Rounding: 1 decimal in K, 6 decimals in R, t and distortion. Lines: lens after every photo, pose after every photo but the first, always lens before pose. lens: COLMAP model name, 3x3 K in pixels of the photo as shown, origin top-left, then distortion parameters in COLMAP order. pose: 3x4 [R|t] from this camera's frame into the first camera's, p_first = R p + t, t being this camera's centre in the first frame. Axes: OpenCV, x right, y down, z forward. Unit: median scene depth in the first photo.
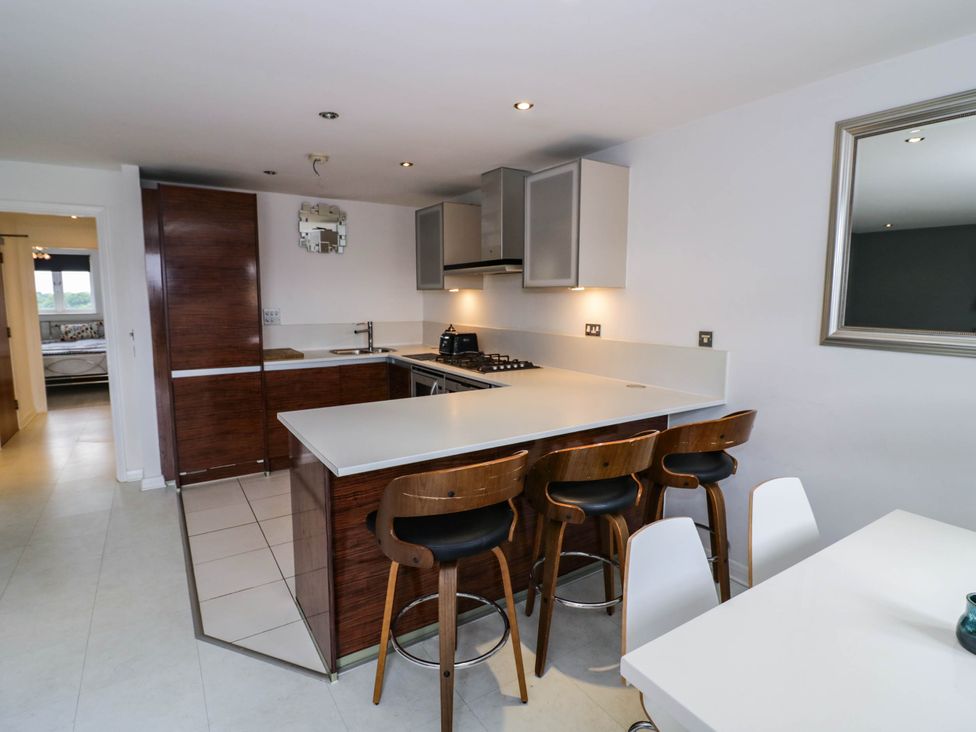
lens RADIAL K [[516.7, 0, 489.7], [0, 516.7, 350.8], [0, 0, 1]] dist [-0.014202, -0.002474]
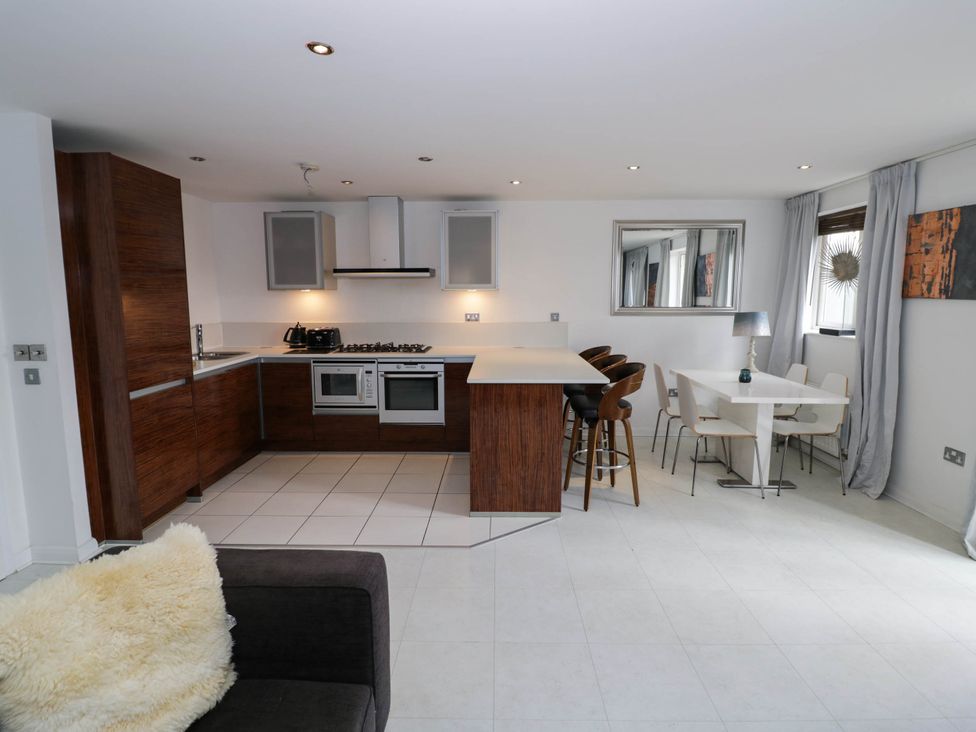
lens RADIAL K [[509.9, 0, 492.5], [0, 509.9, 355.3], [0, 0, 1]] dist [-0.010852, -0.008476]
pose [[0.554997, -0.102241, 0.825545, -0.883330], [0.091243, 0.993912, 0.061752, -0.013949], [-0.826833, 0.041053, 0.560947, 0.092799]]
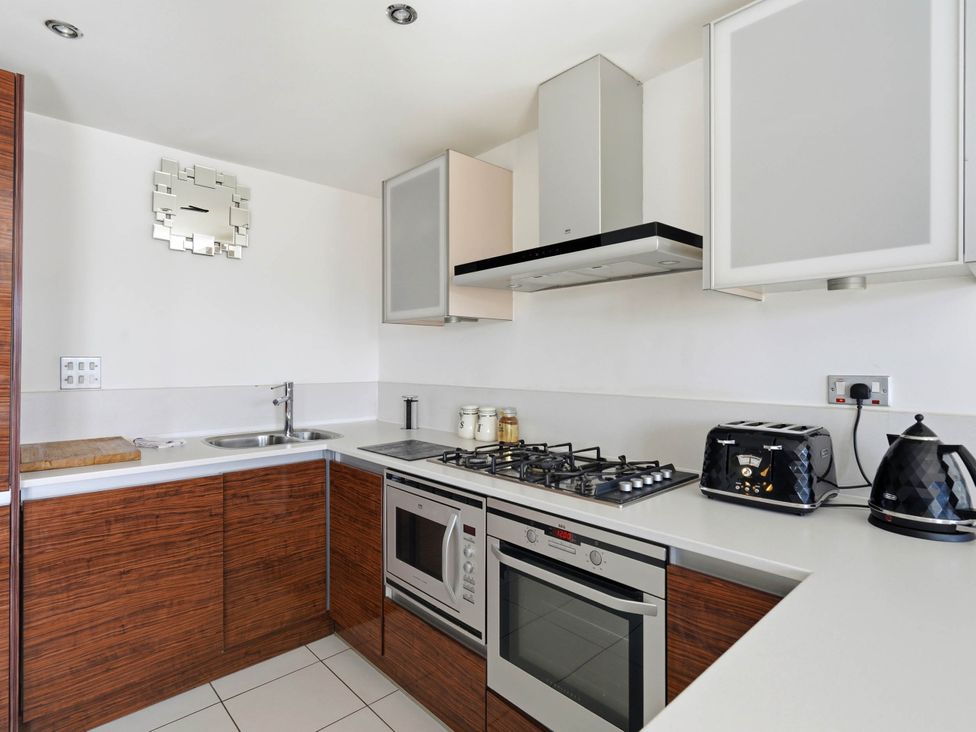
lens RADIAL K [[509.9, 0, 492.5], [0, 509.9, 355.3], [0, 0, 1]] dist [-0.010852, -0.008476]
pose [[0.983412, 0.001253, 0.181384, -0.149462], [0.020195, 0.993003, -0.116352, -0.022352], [-0.180260, 0.118085, 0.976505, 0.548776]]
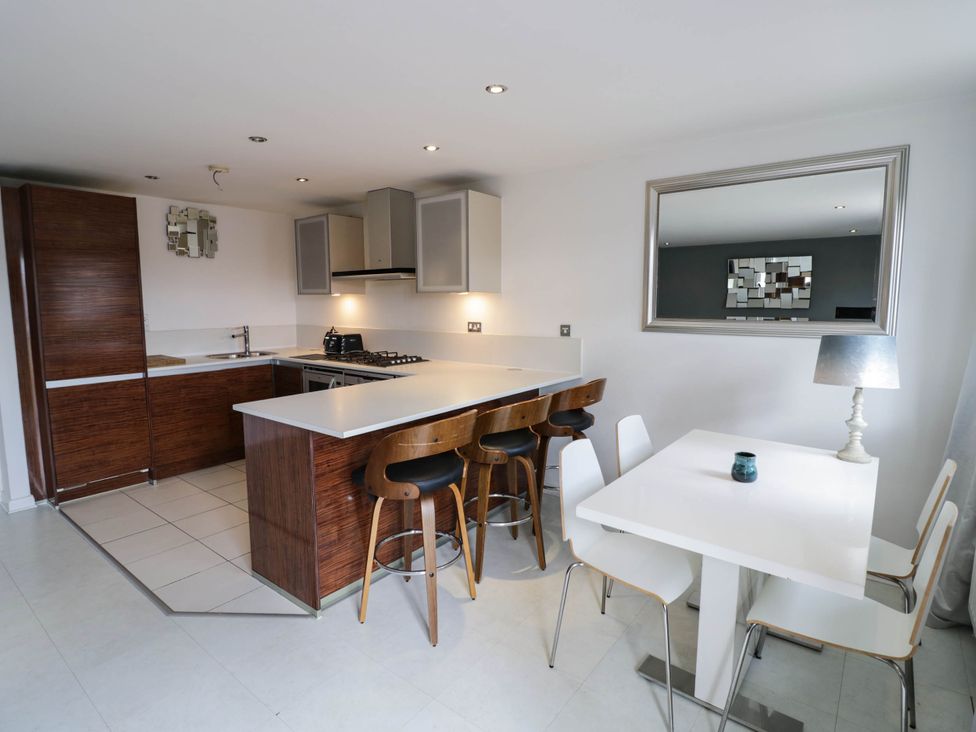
lens RADIAL K [[516.7, 0, 489.7], [0, 516.7, 350.8], [0, 0, 1]] dist [-0.014202, -0.002474]
pose [[0.943372, -0.038347, 0.329513, -0.147475], [0.040698, 0.999171, -0.000235, 0.015360], [-0.329231, 0.013633, 0.944151, -0.143790]]
